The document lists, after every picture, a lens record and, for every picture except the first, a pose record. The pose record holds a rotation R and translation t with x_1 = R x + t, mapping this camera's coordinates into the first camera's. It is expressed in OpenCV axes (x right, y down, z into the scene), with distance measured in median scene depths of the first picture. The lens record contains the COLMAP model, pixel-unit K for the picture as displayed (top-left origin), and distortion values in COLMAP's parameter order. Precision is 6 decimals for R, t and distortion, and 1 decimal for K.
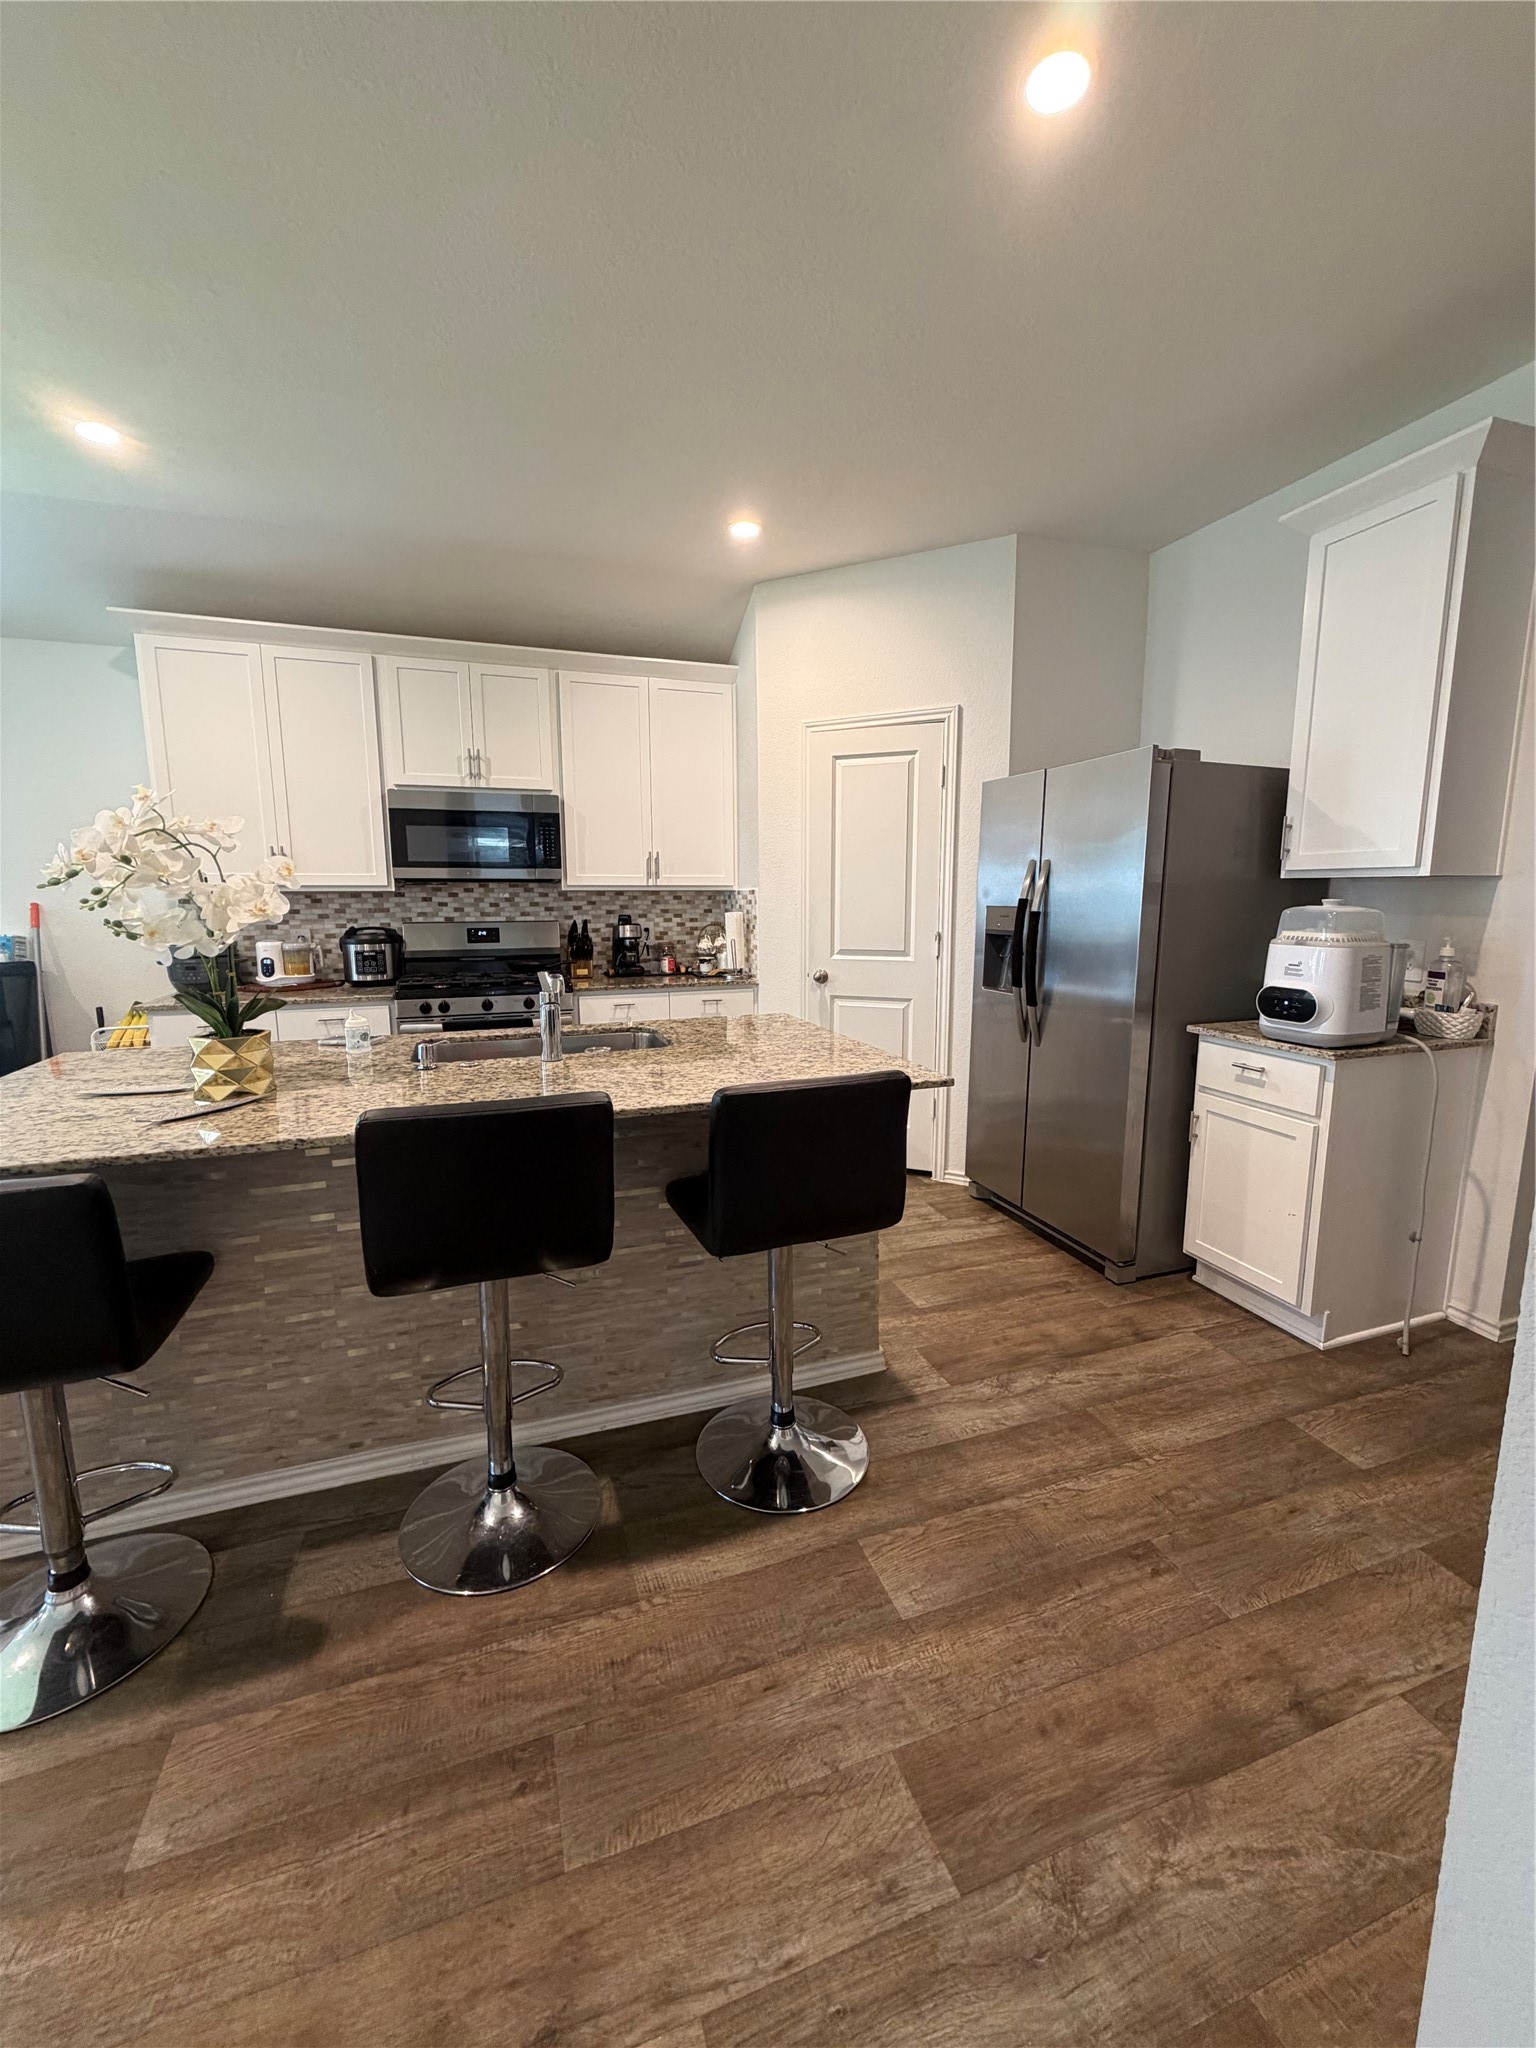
lens RADIAL K [[816.4, 0, 767.3], [0, 816.4, 1017.4], [0, 0, 1]] dist [-0.004086, 0.000811]
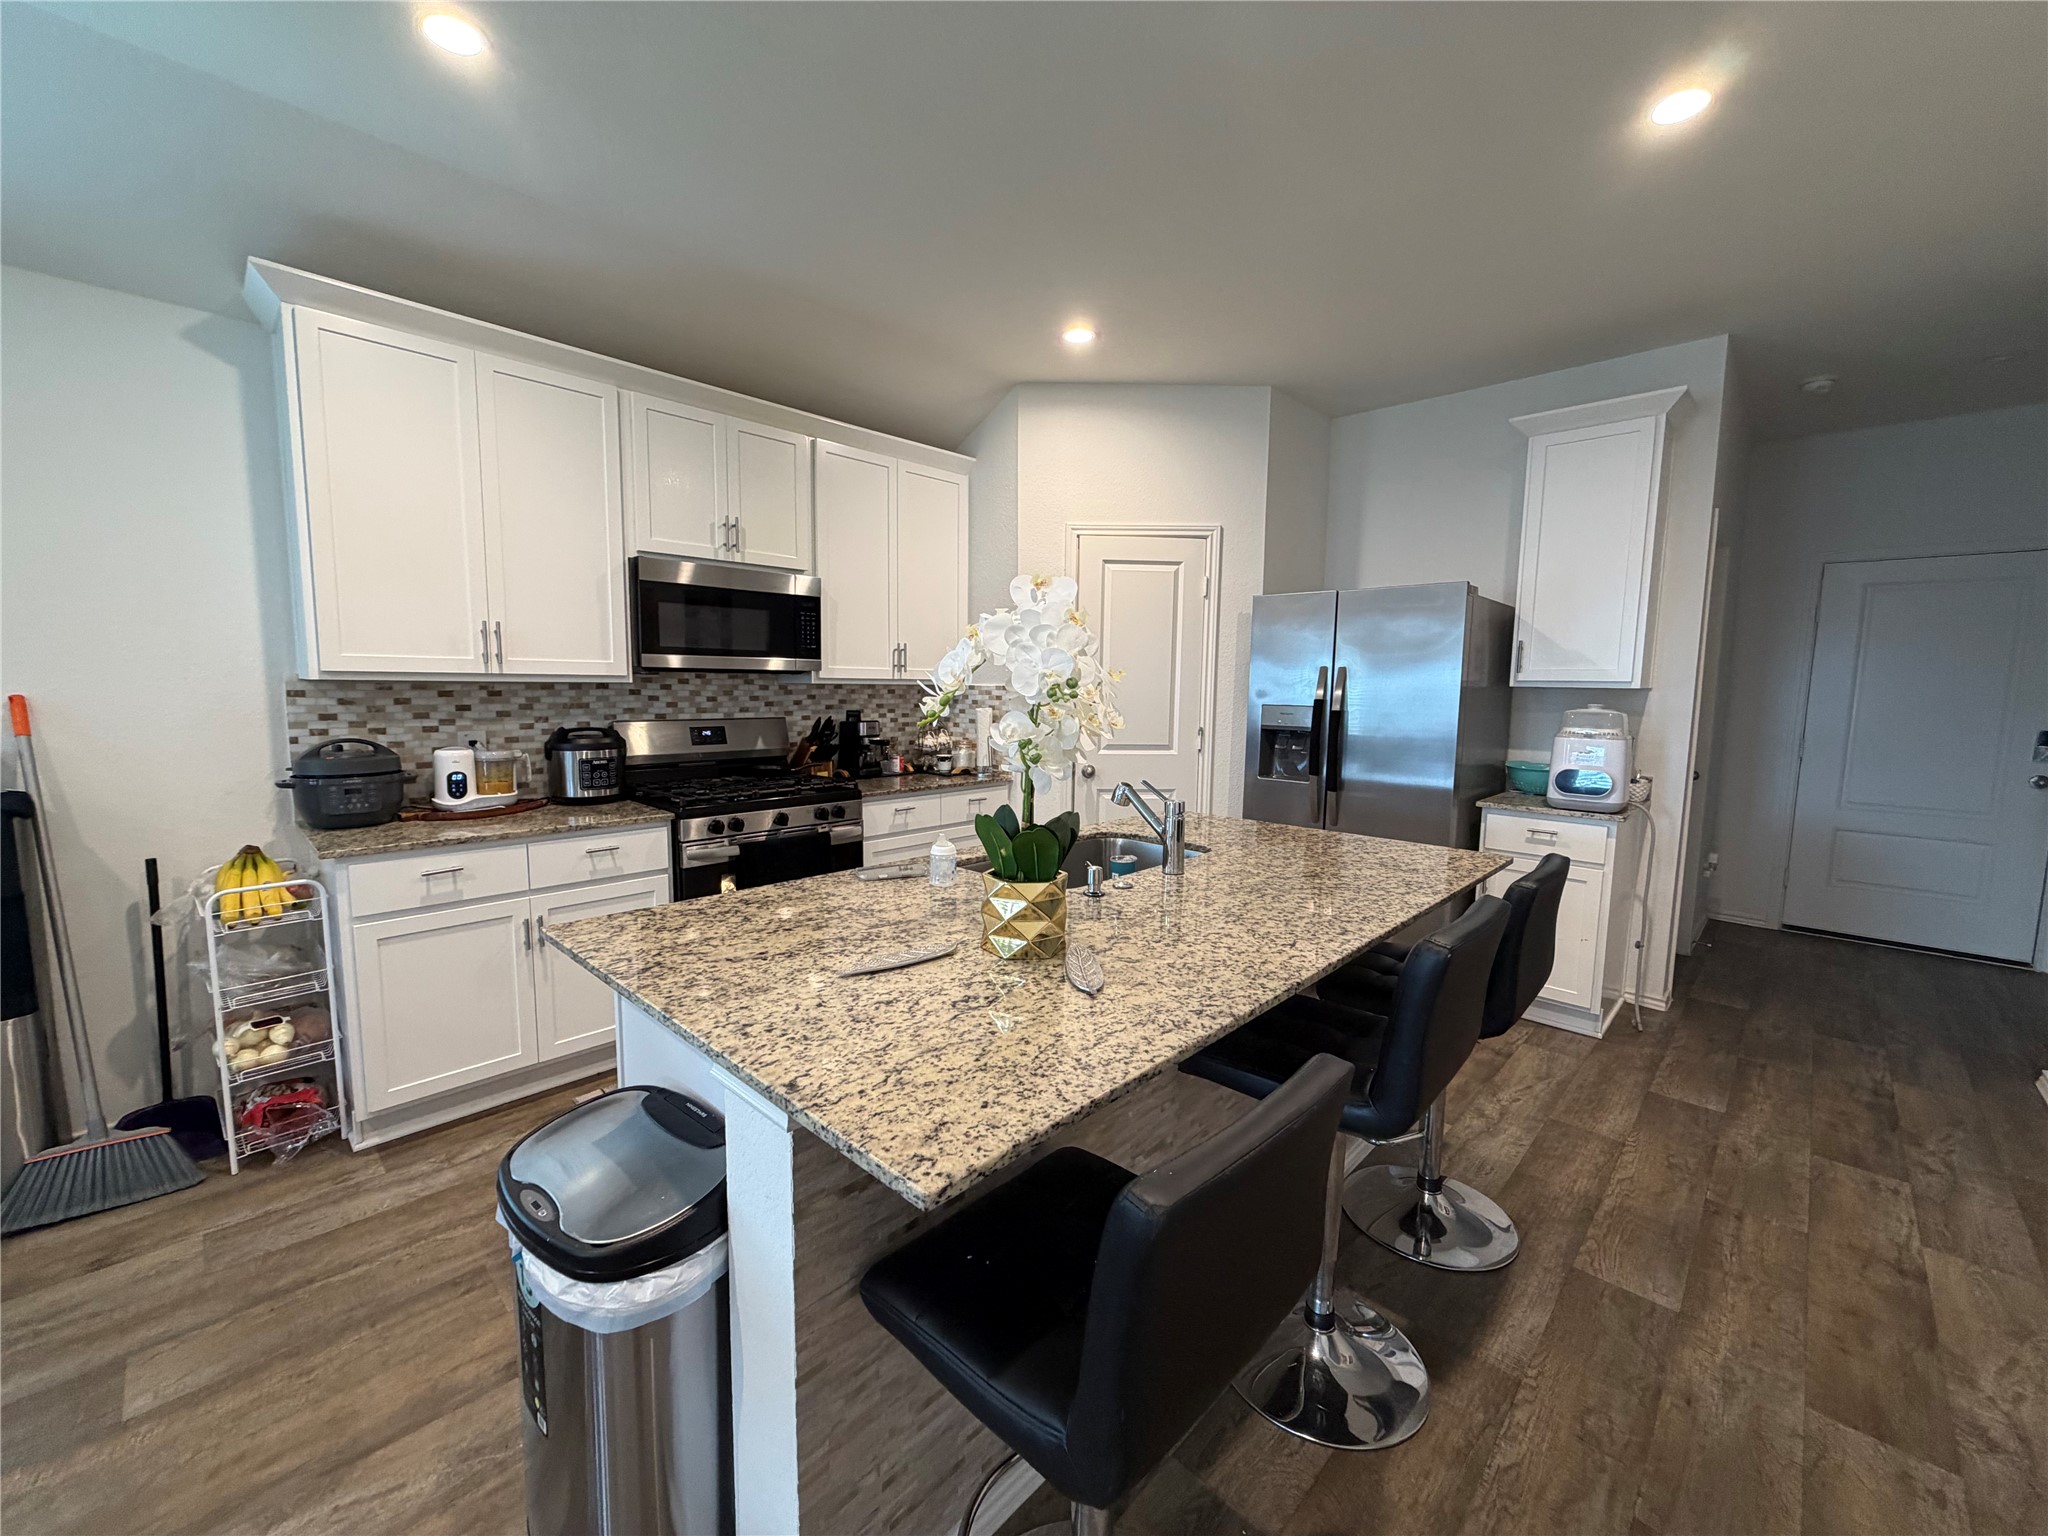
lens RADIAL K [[816.4, 0, 1013.0], [0, 816.4, 769.2], [0, 0, 1]] dist [-0.004086, 0.000811]
pose [[0.896167, -0.033230, 0.442471, -0.811315], [0.051696, 0.998220, -0.029735, -0.047058], [-0.440695, 0.049521, 0.896290, 0.216014]]
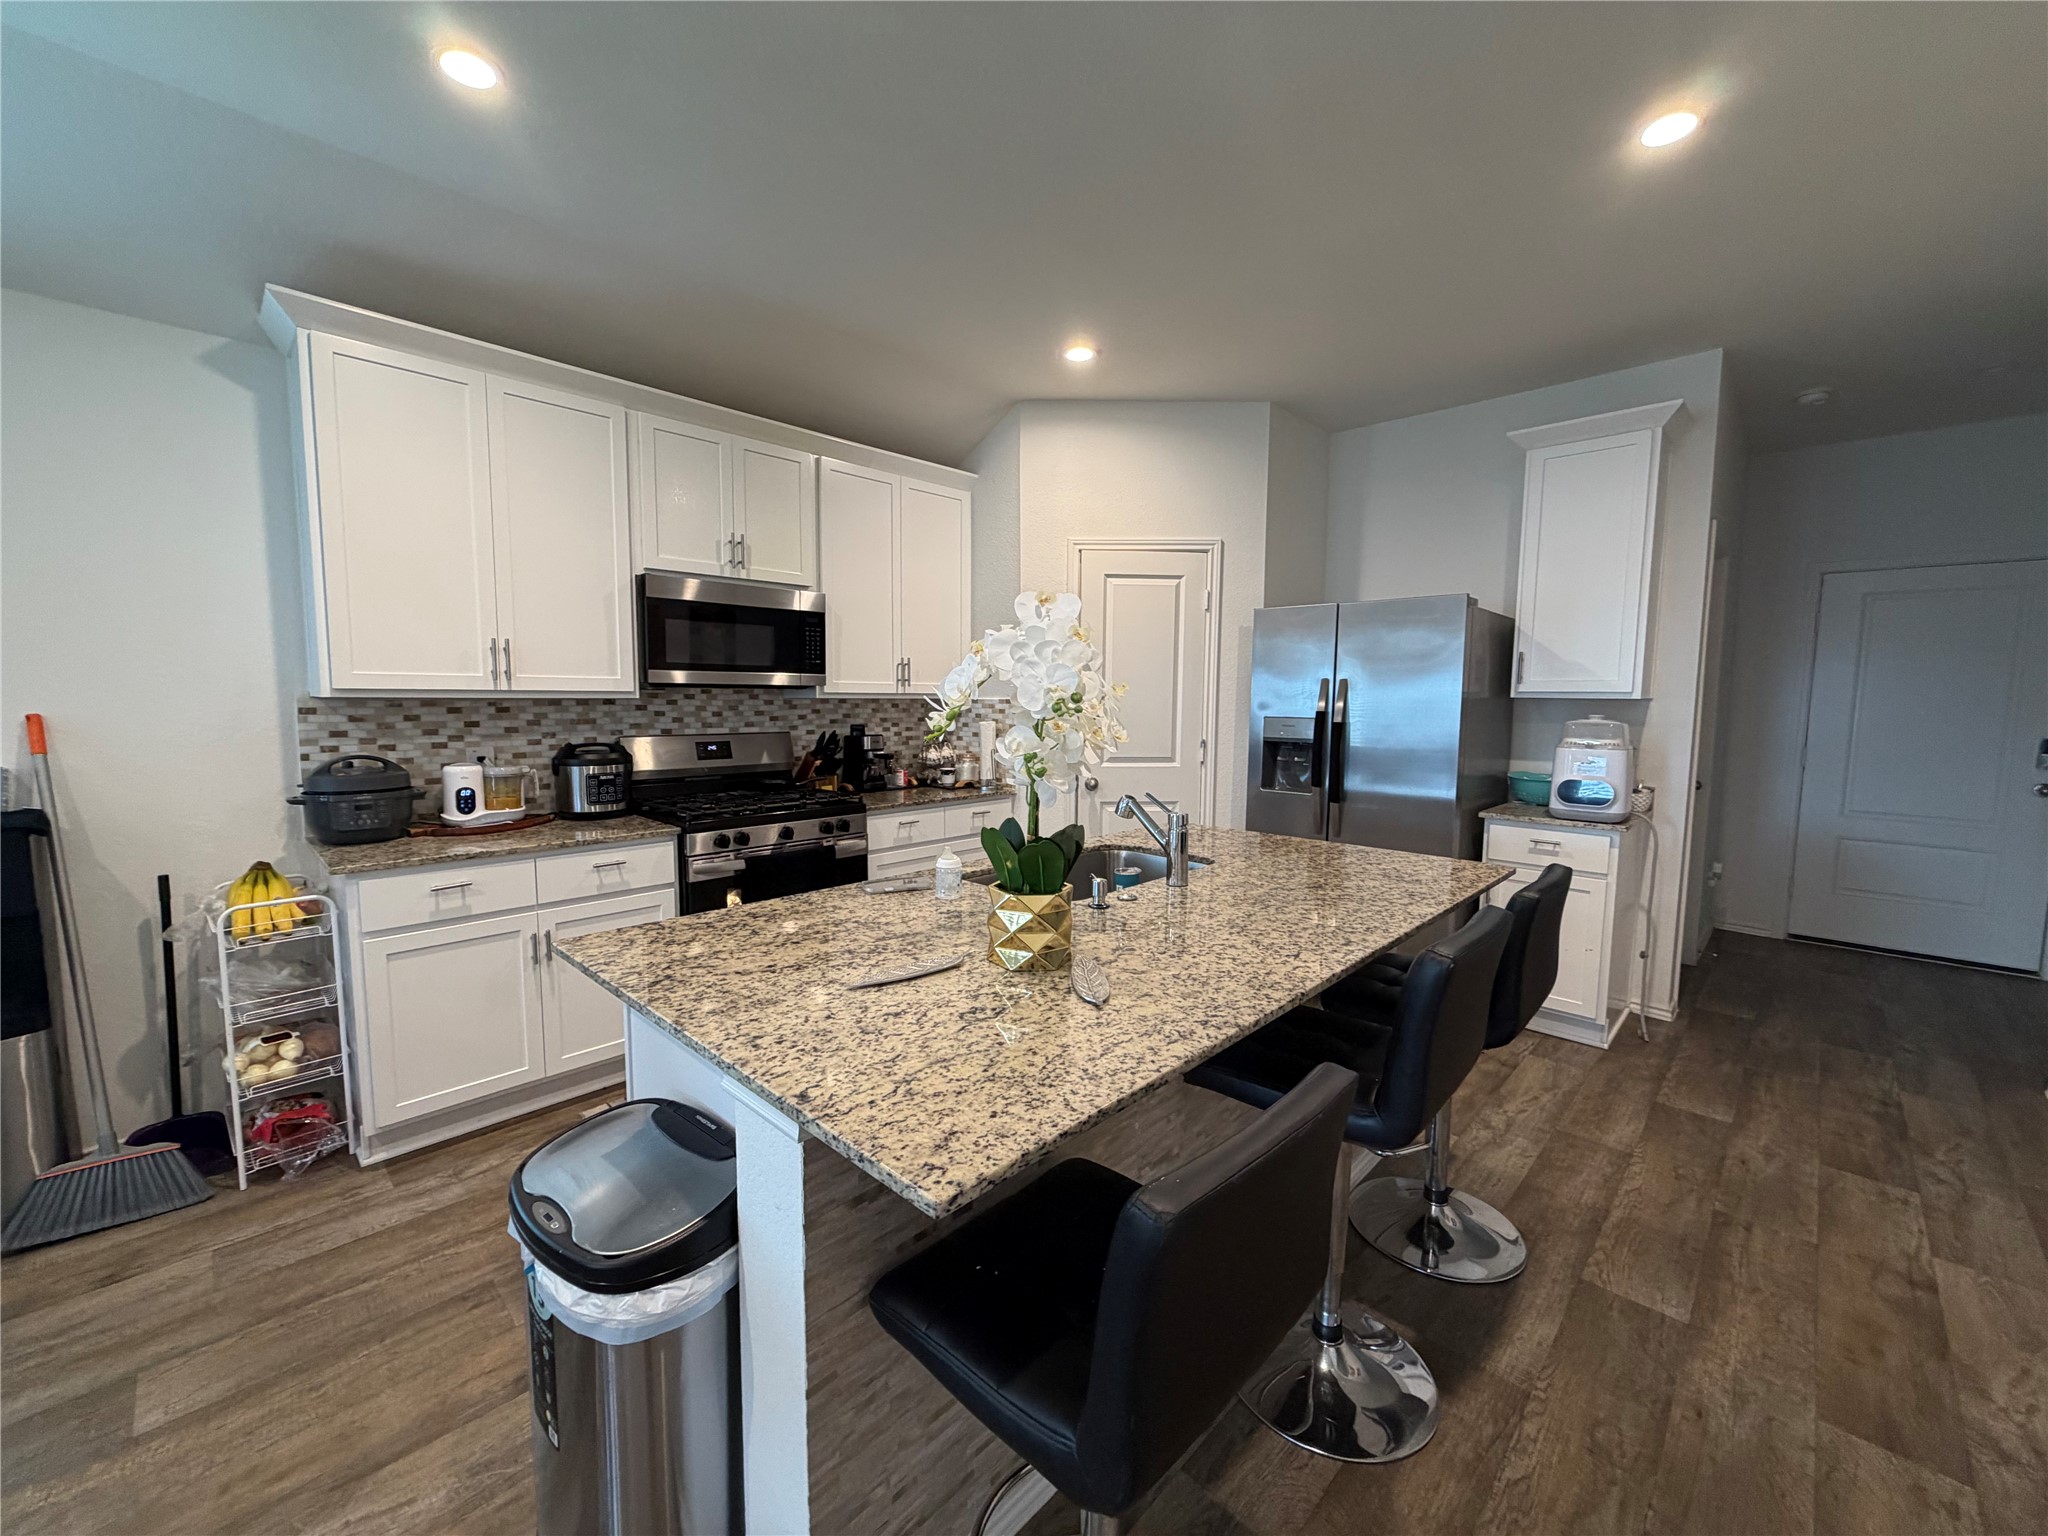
lens RADIAL K [[816.4, 0, 1012.9], [0, 816.4, 769.3], [0, 0, 1]] dist [-0.004086, 0.000811]
pose [[0.897318, -0.030697, 0.440316, -0.817065], [0.056415, 0.997373, -0.045435, -0.047428], [-0.437765, 0.065610, 0.896693, 0.209737]]
